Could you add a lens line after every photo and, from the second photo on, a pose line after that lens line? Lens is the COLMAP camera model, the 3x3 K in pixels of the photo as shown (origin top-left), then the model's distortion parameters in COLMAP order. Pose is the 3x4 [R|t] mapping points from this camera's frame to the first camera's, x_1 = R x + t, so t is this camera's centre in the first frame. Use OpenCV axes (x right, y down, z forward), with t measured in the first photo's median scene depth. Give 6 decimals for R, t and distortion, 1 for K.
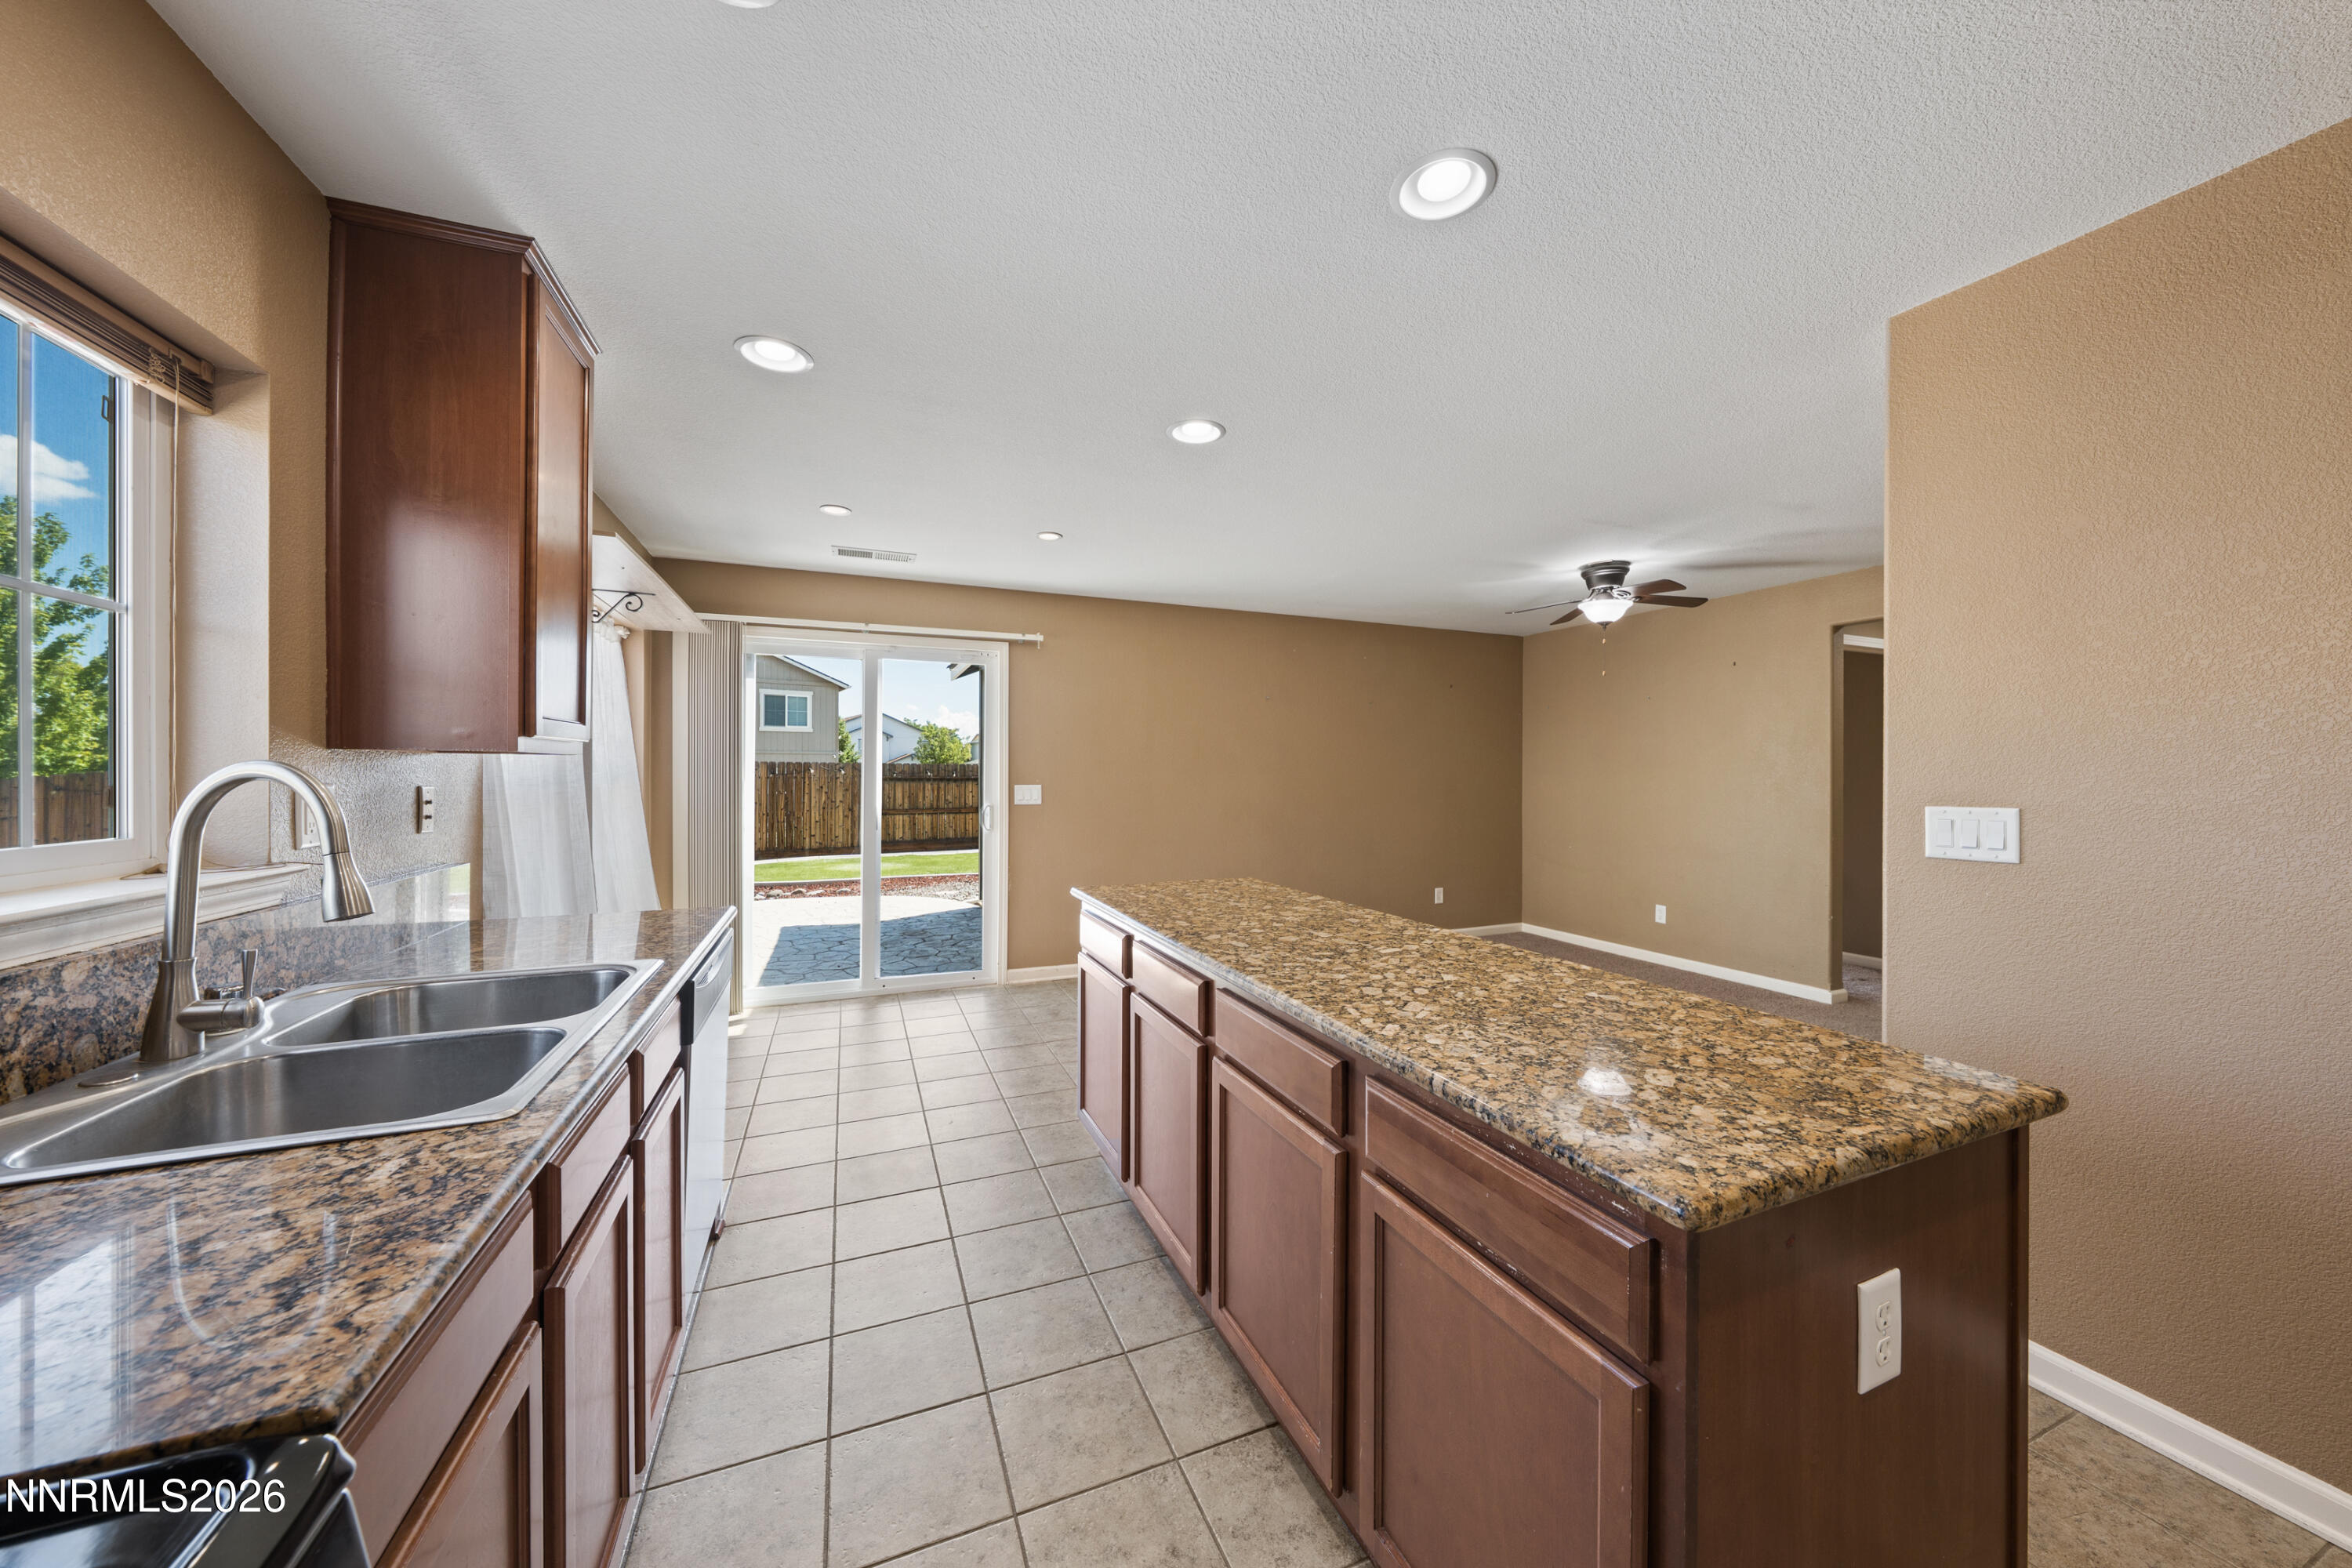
lens RADIAL K [[800.7, 0, 1191.5], [0, 800.7, 771.0], [0, 0, 1]] dist [-0.001615, 0.000131]
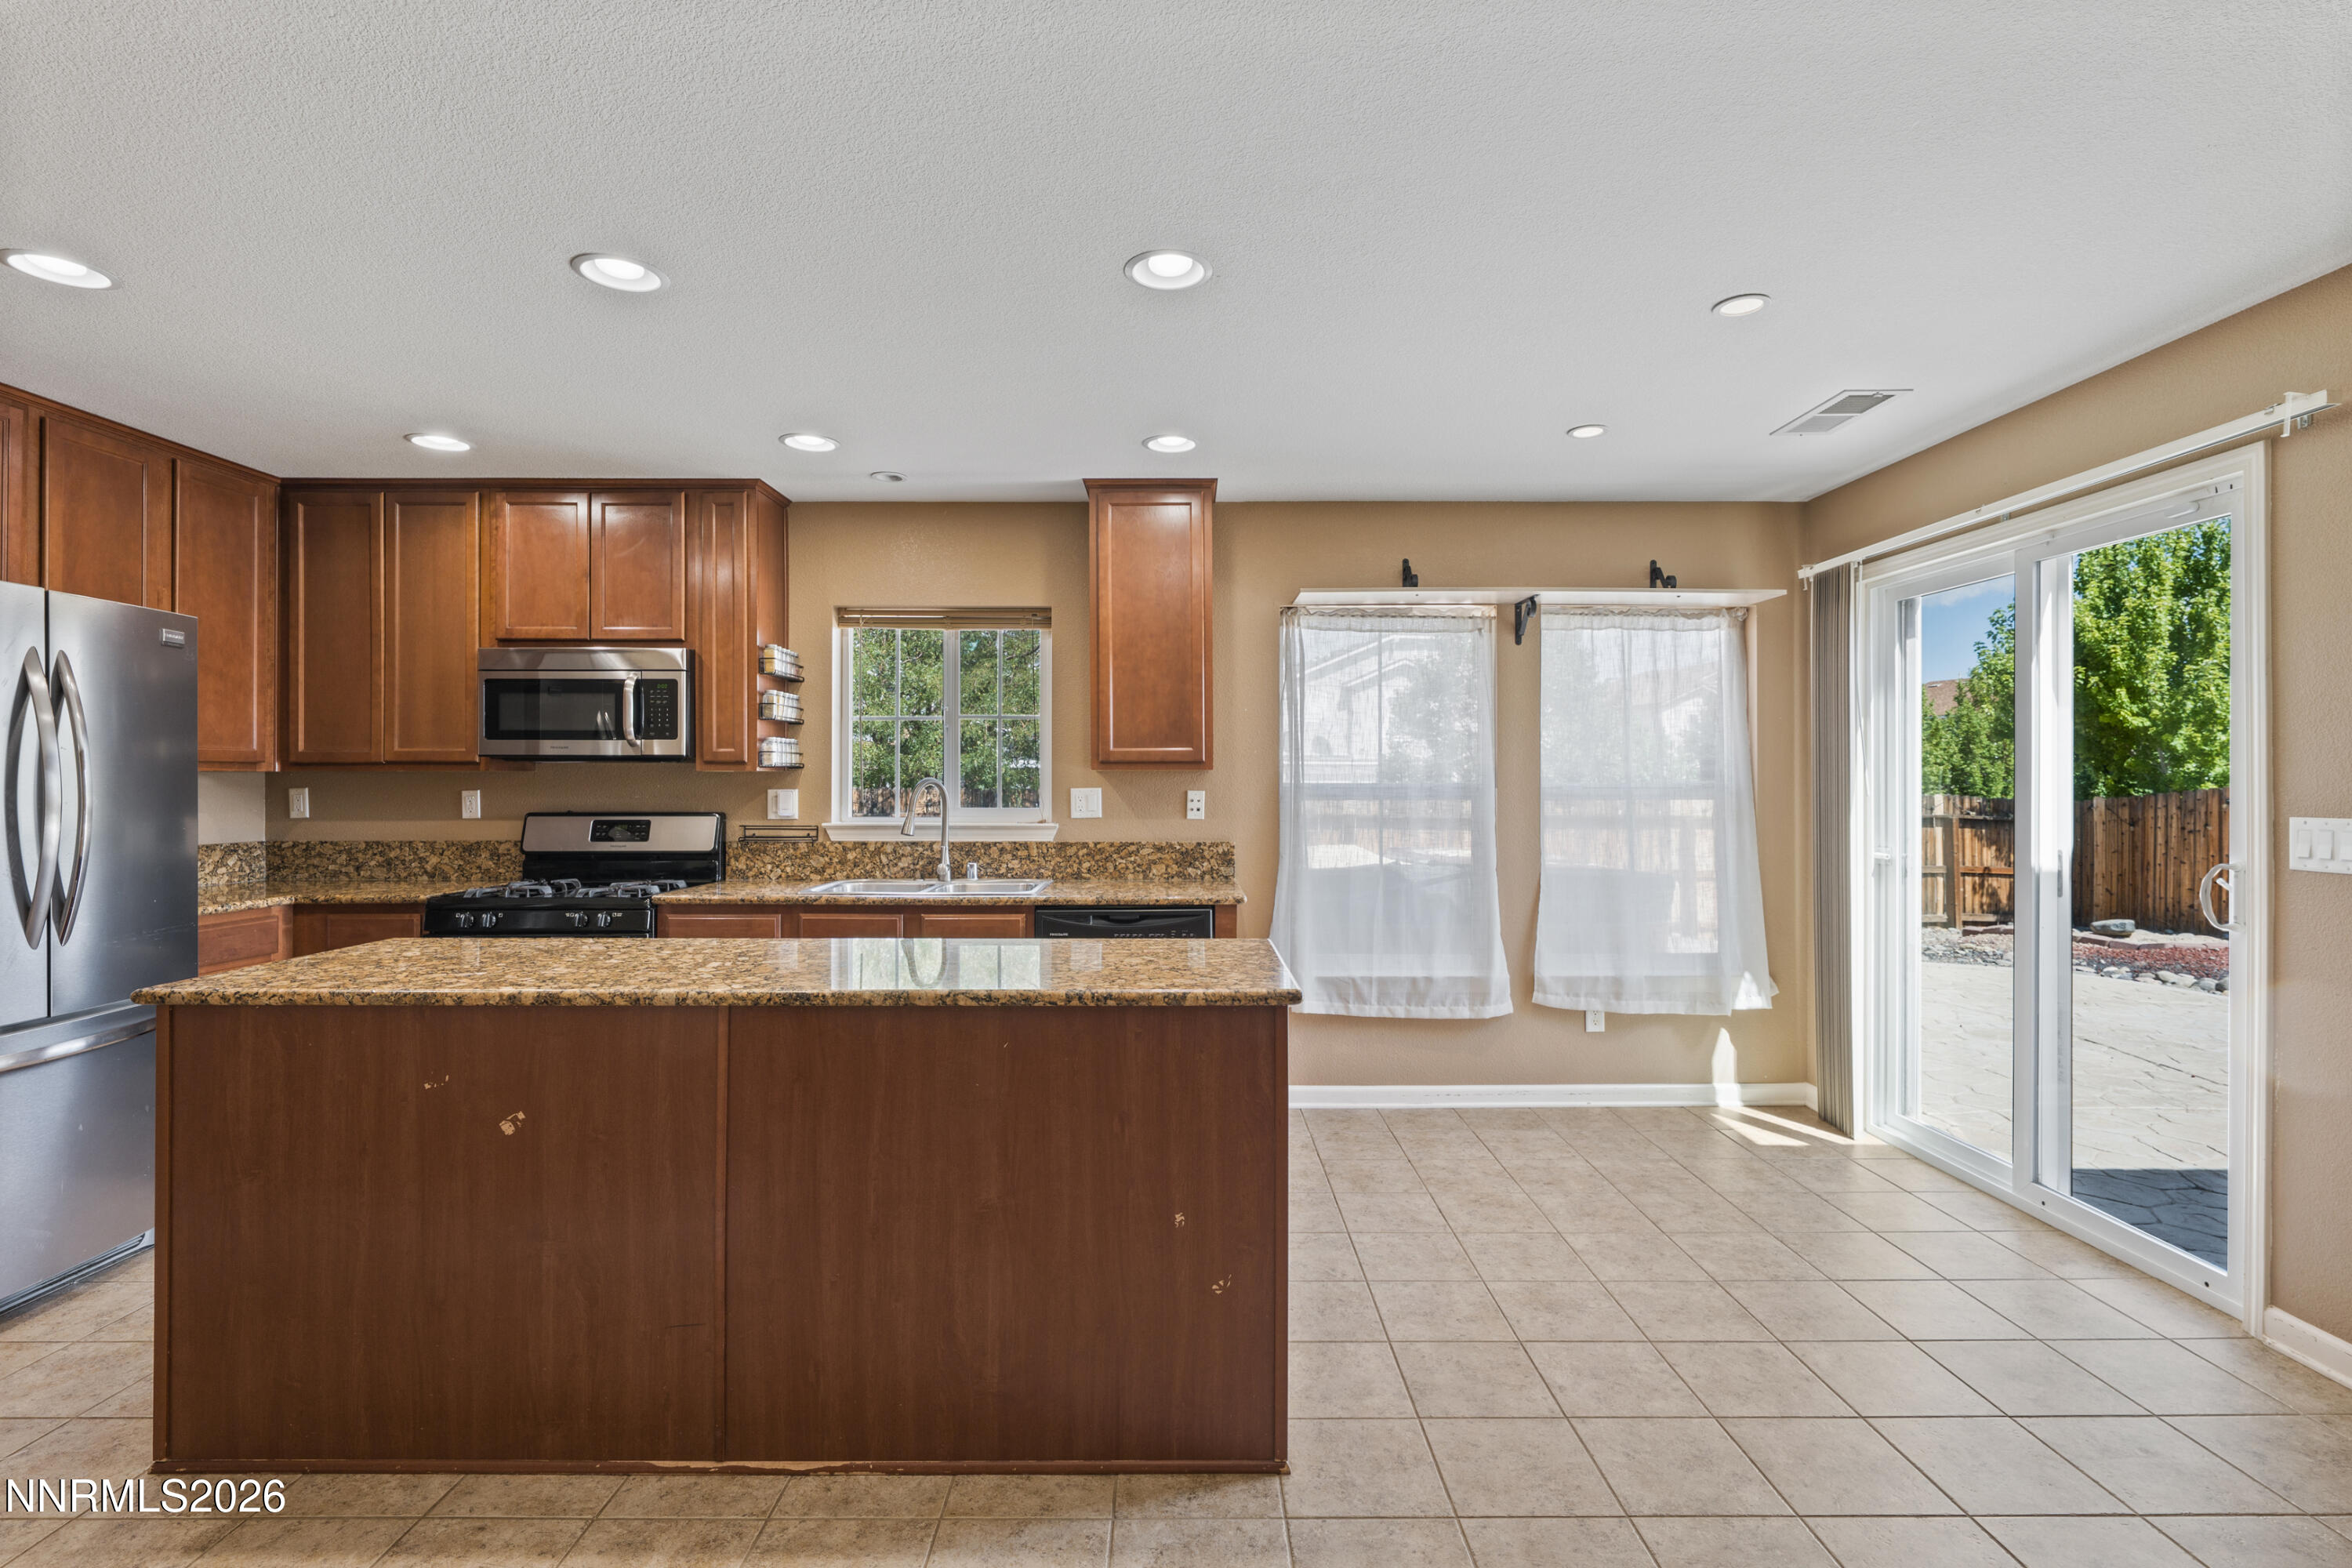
lens RADIAL K [[1098.2, 0, 1182.8], [0, 1098.2, 778.0], [0, 0, 1]] dist [0.001811, -0.000329]
pose [[-0.390216, -0.005186, -0.920709, 0.848915], [0.000355, 0.999983, -0.005783, 0.004138], [0.920723, -0.002584, -0.390208, 1.383373]]
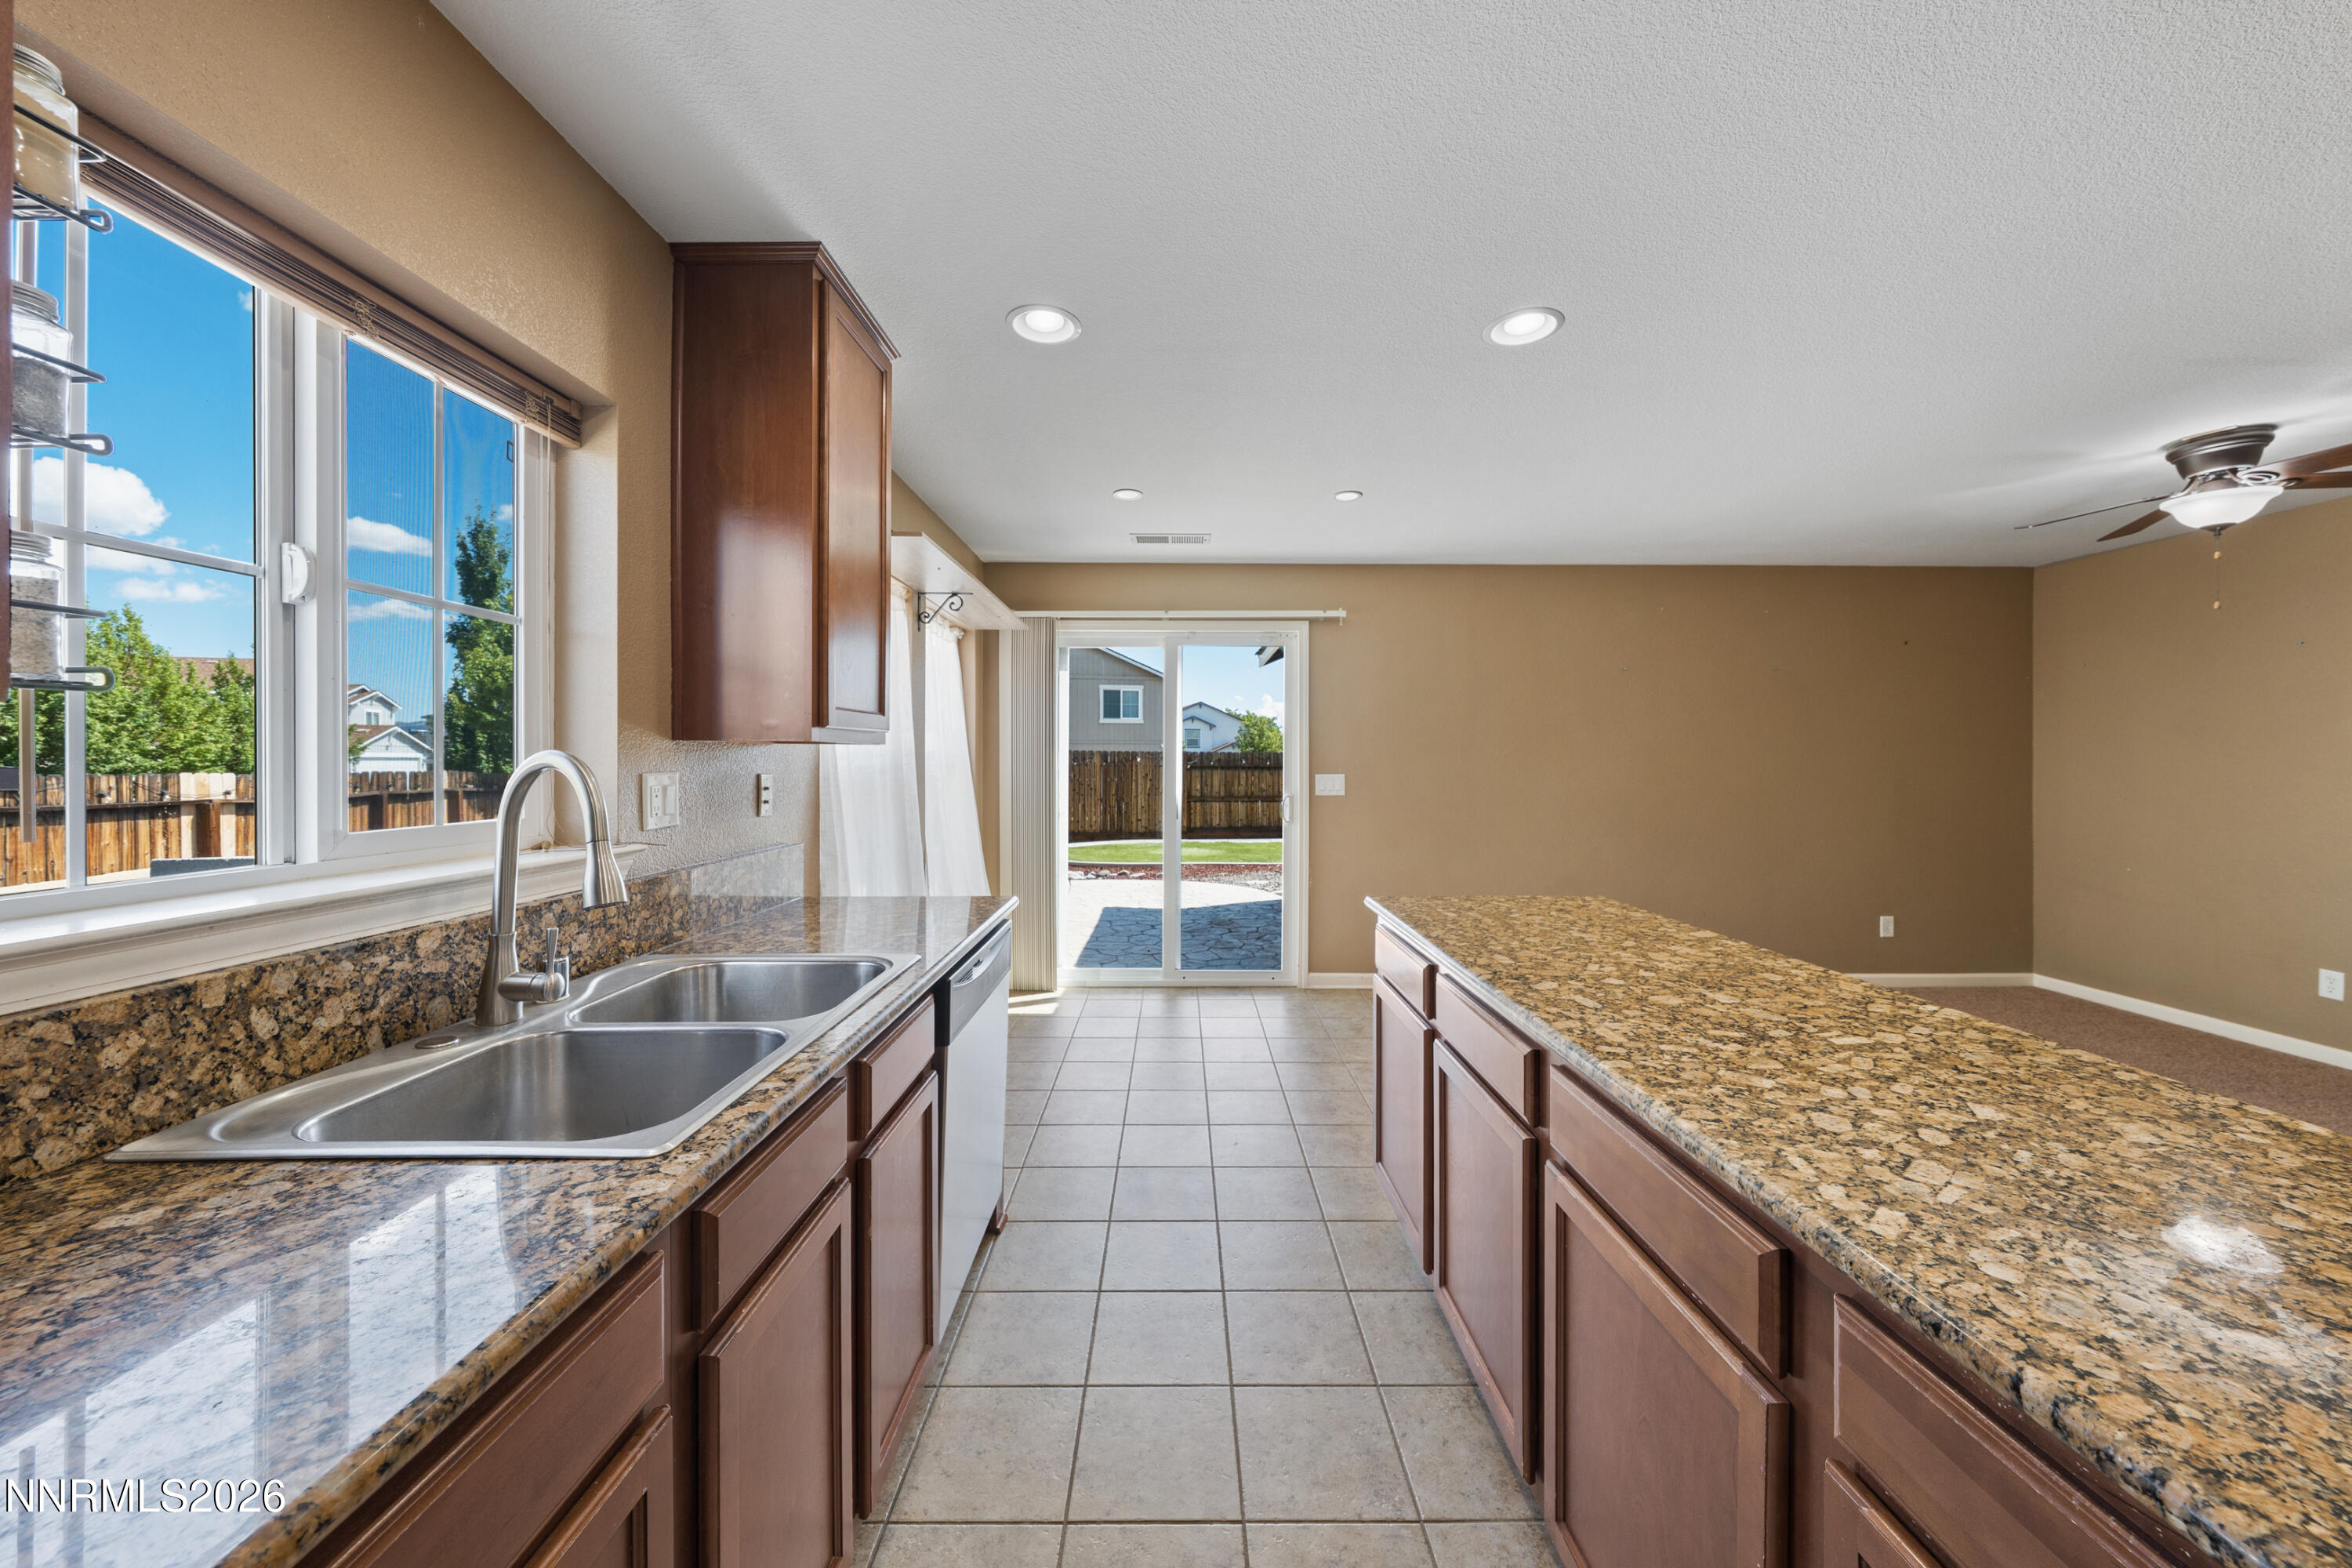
lens RADIAL K [[817.9, 0, 1183.9], [0, 817.9, 756.9], [0, 0, 1]] dist [-0.001240, -0.000443]
pose [[0.922037, -0.002842, -0.387092, 0.008372], [0.001789, 0.999994, -0.003079, 0.000019], [0.387098, 0.002147, 0.922036, 0.133632]]
